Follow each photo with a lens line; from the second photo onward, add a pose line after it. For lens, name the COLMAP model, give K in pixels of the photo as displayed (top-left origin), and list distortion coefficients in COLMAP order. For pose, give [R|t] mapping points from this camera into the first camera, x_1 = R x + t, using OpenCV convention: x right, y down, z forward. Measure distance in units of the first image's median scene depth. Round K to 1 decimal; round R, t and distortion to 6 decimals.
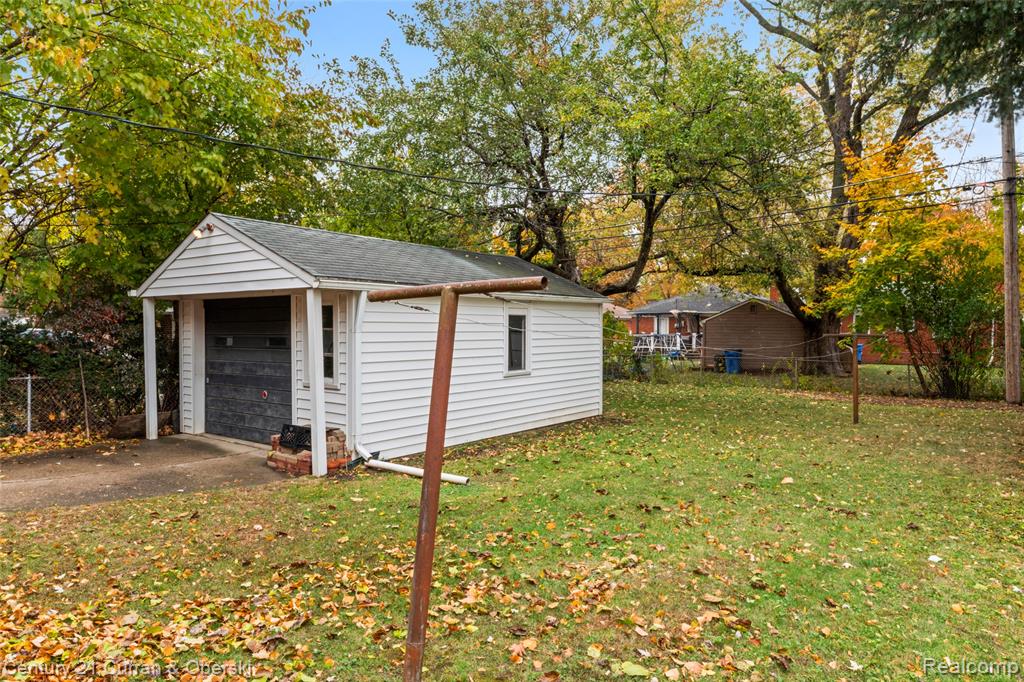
lens RADIAL K [[651.6, 0, 512.0], [0, 651.6, 341.0], [0, 0, 1]] dist [0.004161, 0.001885]
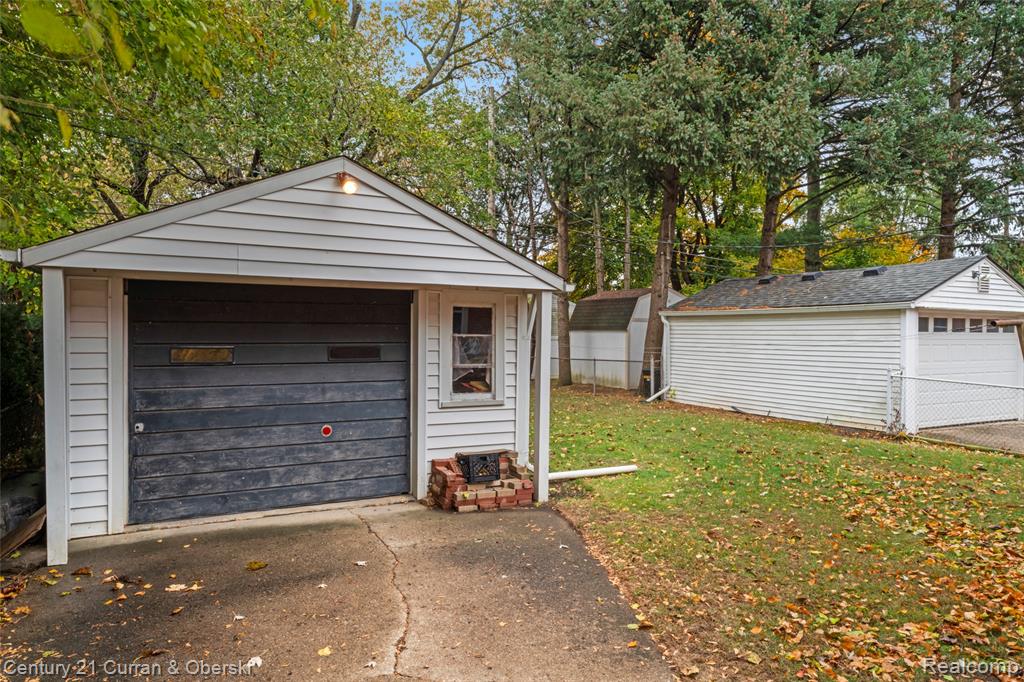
lens RADIAL K [[651.6, 0, 512.0], [0, 651.6, 341.0], [0, 0, 1]] dist [0.004161, 0.001885]
pose [[0.418260, -0.008147, 0.908291, -0.905373], [0.008302, 0.999952, 0.005146, -0.012375], [-0.908289, 0.005388, 0.418308, 0.532526]]
